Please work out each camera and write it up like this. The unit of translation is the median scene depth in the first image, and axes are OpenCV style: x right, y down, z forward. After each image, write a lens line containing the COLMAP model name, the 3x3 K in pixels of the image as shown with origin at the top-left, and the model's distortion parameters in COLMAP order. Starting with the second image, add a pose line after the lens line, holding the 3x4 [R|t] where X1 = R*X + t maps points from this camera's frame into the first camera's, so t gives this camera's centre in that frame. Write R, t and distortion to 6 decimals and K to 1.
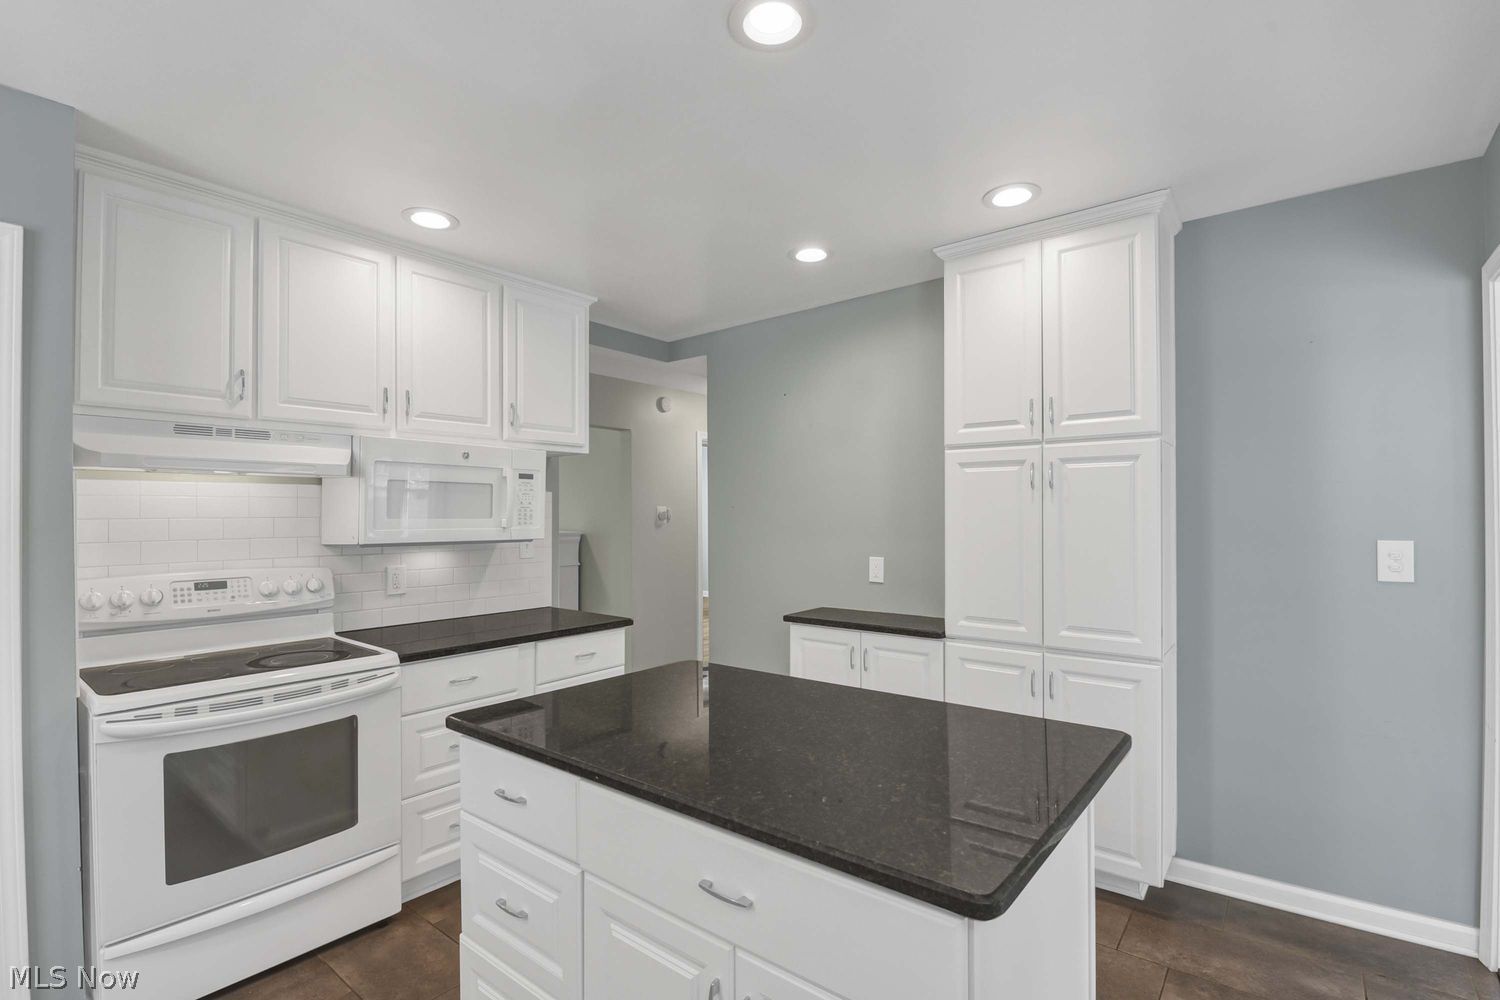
lens RADIAL K [[689.6, 0, 752.4], [0, 689.6, 509.0], [0, 0, 1]] dist [-0.002312, -0.008142]
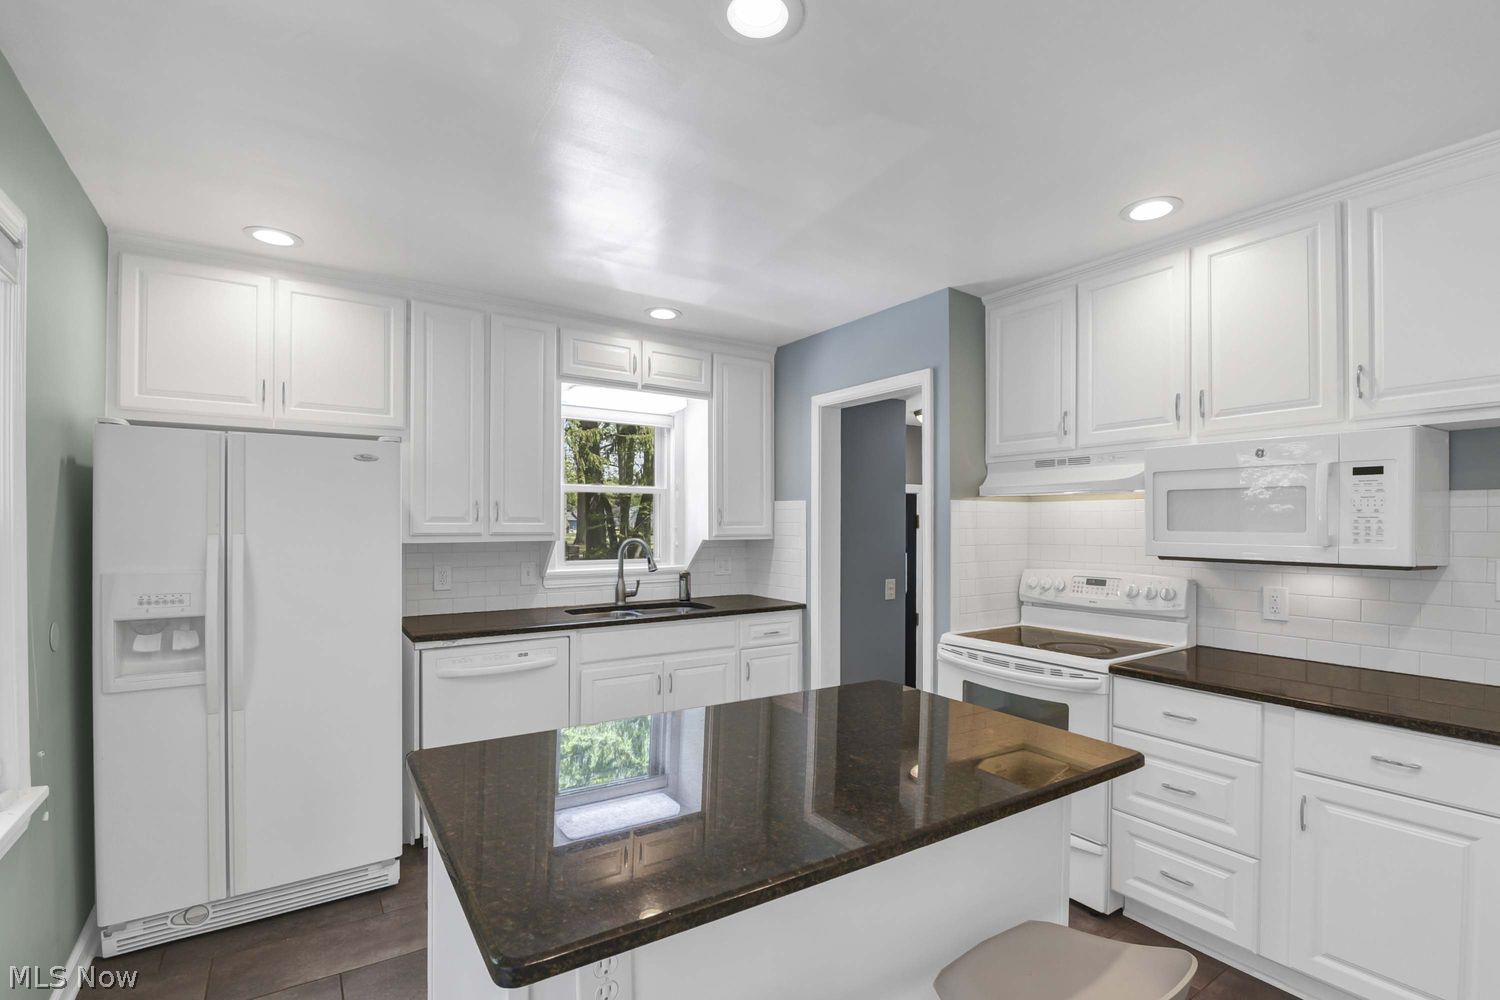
lens RADIAL K [[689.6, 0, 770.7], [0, 689.6, 524.5], [0, 0, 1]] dist [-0.002312, -0.008142]
pose [[-0.289316, 0.002968, -0.957229, 0.572493], [0.005135, 0.999986, 0.001549, 0.000996], [0.957220, -0.004468, -0.289327, 0.771494]]
